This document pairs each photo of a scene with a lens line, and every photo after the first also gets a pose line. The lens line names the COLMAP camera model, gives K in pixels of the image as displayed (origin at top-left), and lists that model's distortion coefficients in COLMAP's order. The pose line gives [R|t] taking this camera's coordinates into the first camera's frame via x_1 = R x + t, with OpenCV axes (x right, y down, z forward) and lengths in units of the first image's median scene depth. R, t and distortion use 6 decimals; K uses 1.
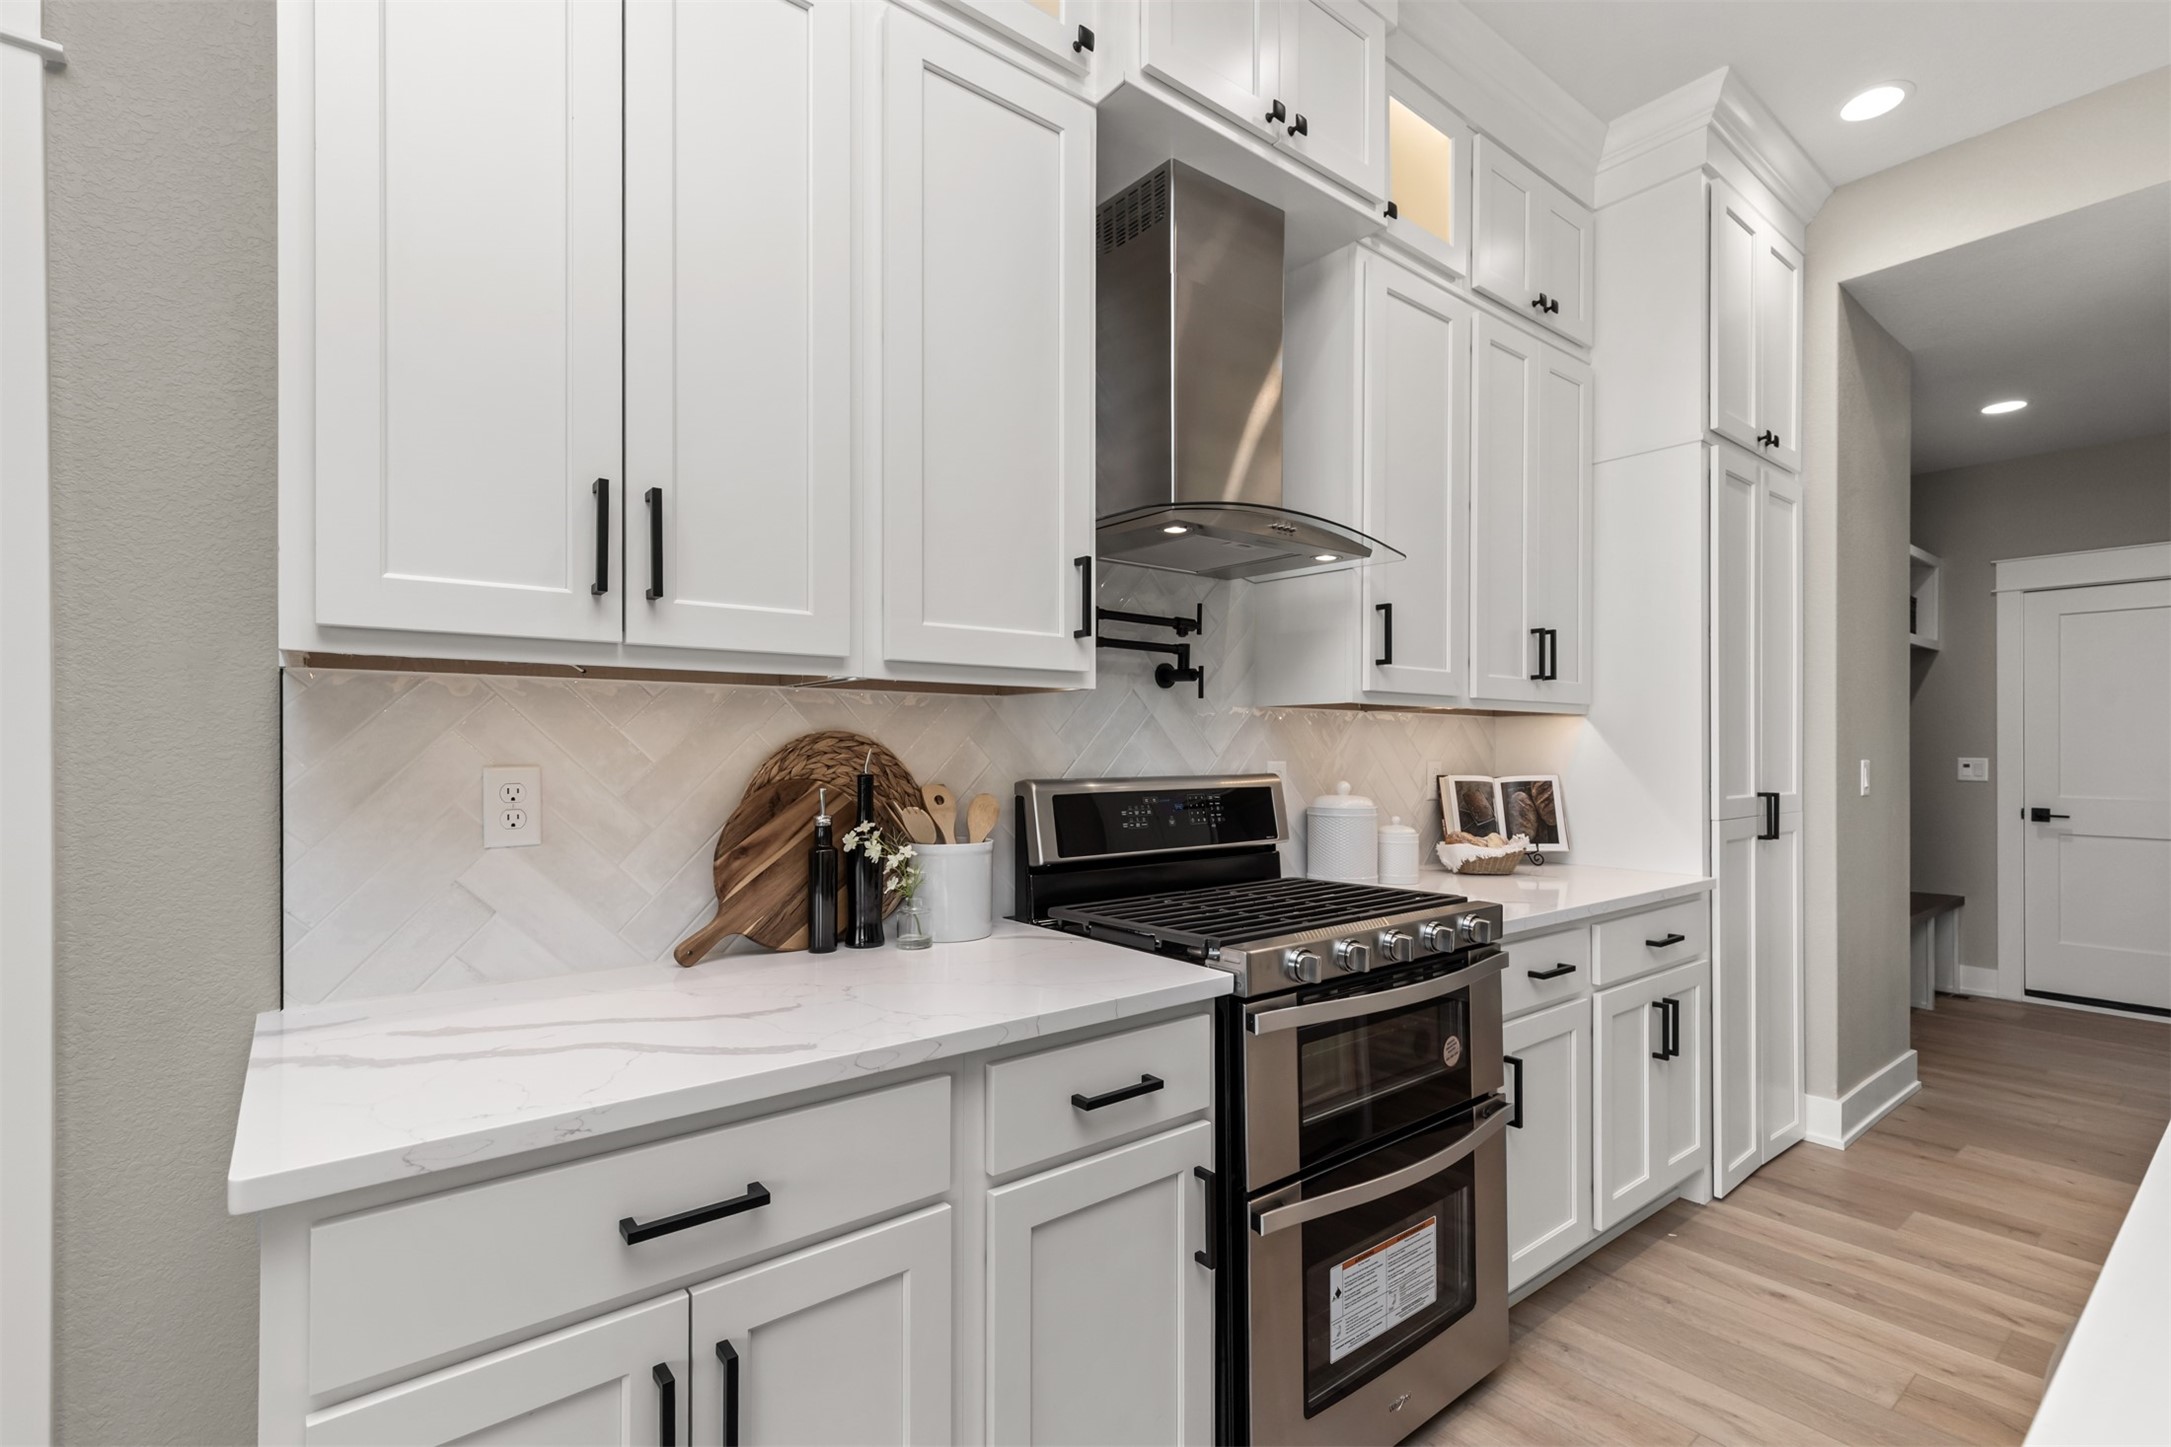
lens RADIAL K [[987.8, 0, 1085.7], [0, 987.8, 740.5], [0, 0, 1]] dist [0.005181, 0.000540]
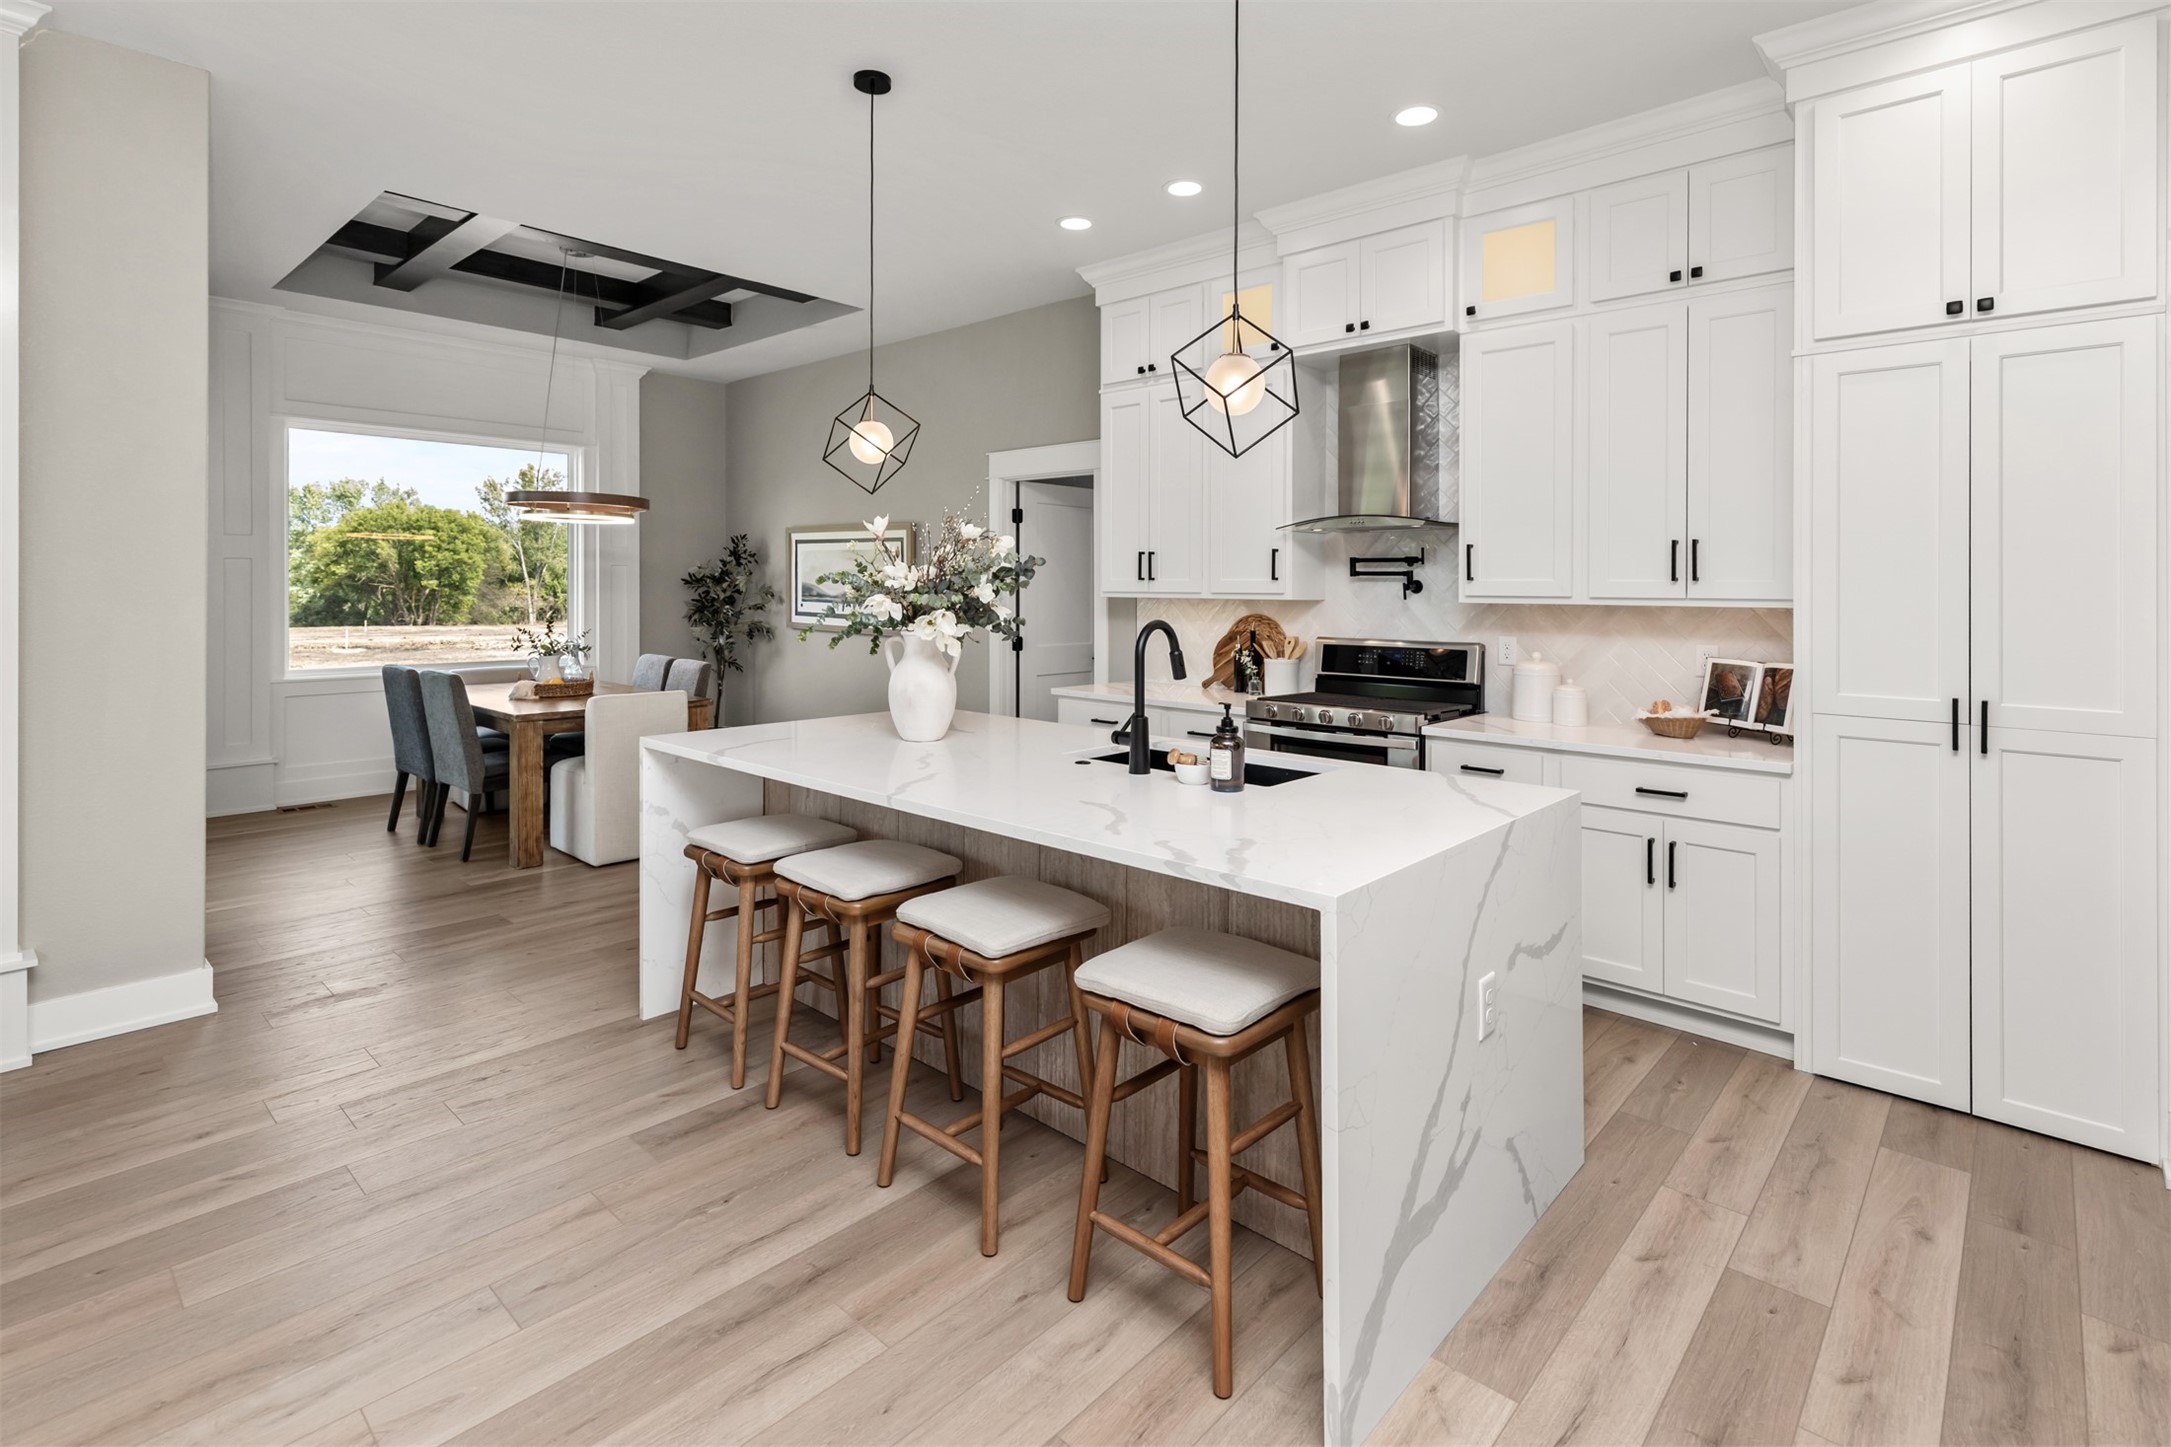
lens RADIAL K [[1038.5, 0, 1091.9], [0, 1038.5, 578.7], [0, 0, 1]] dist [0.010423, 0.000252]
pose [[0.161807, -0.006928, -0.986798, 2.270574], [0.003560, 0.999973, -0.006436, -0.082518], [0.986816, -0.002472, 0.161827, 0.090153]]
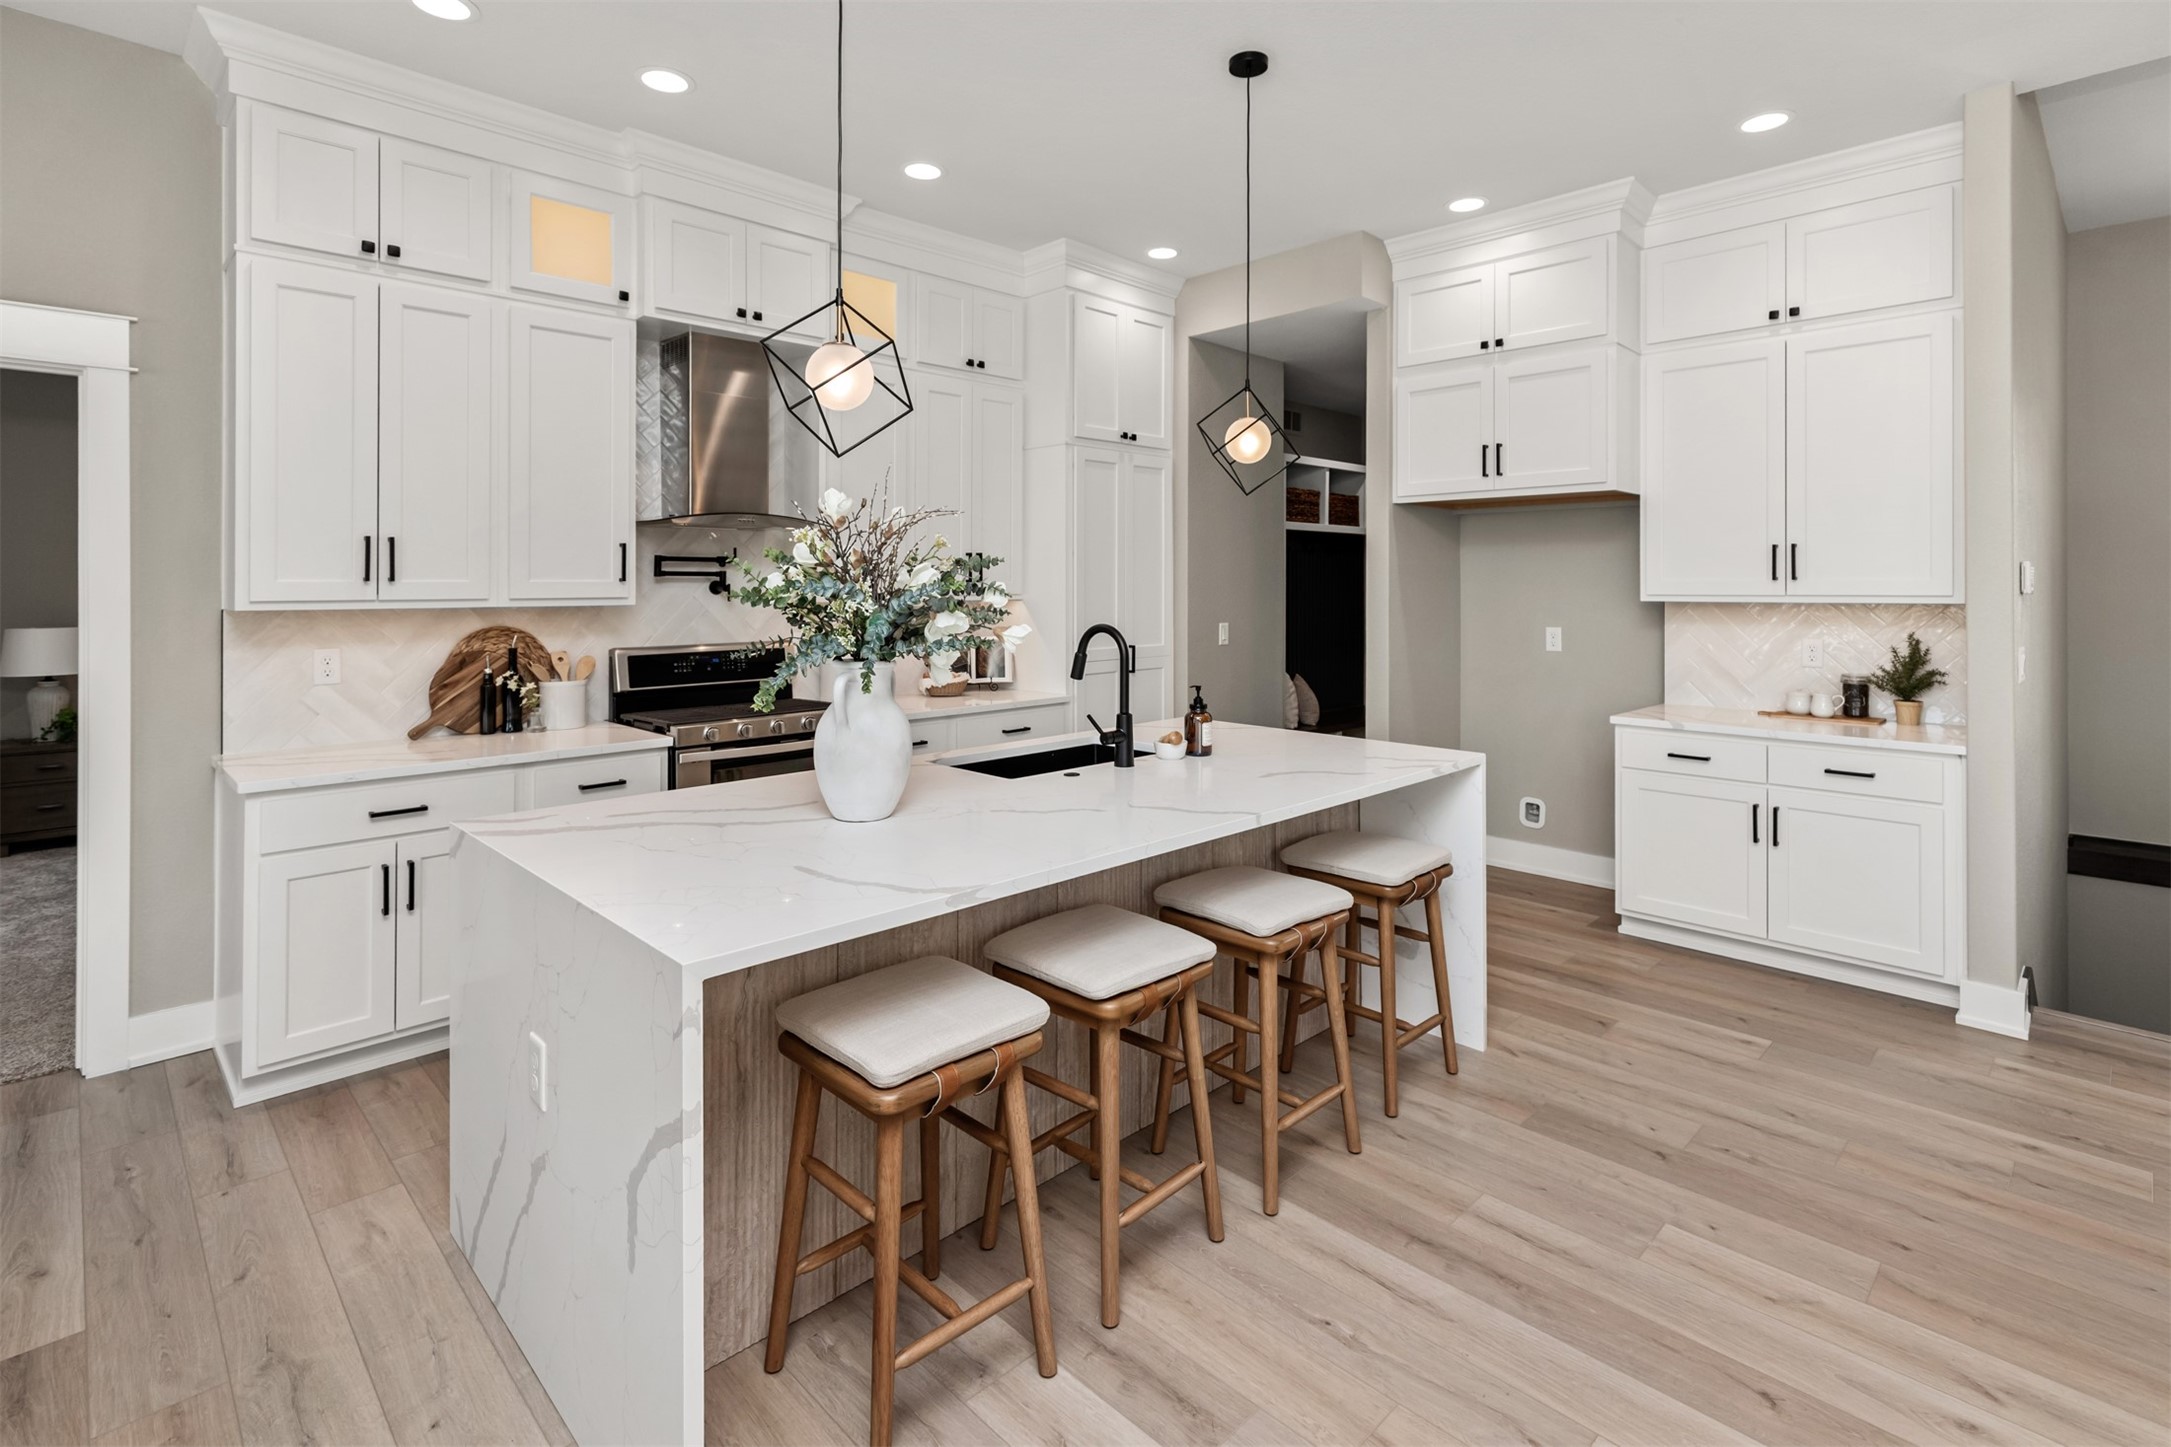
lens RADIAL K [[1030.1, 0, 1087.7], [0, 1030.1, 573.8], [0, 0, 1]] dist [0.003648, -0.000081]
pose [[0.993905, -0.000107, 0.110241, 0.648076], [-0.000106, 0.999998, 0.001921, -0.111369], [-0.110241, -0.001921, 0.993903, -1.123289]]
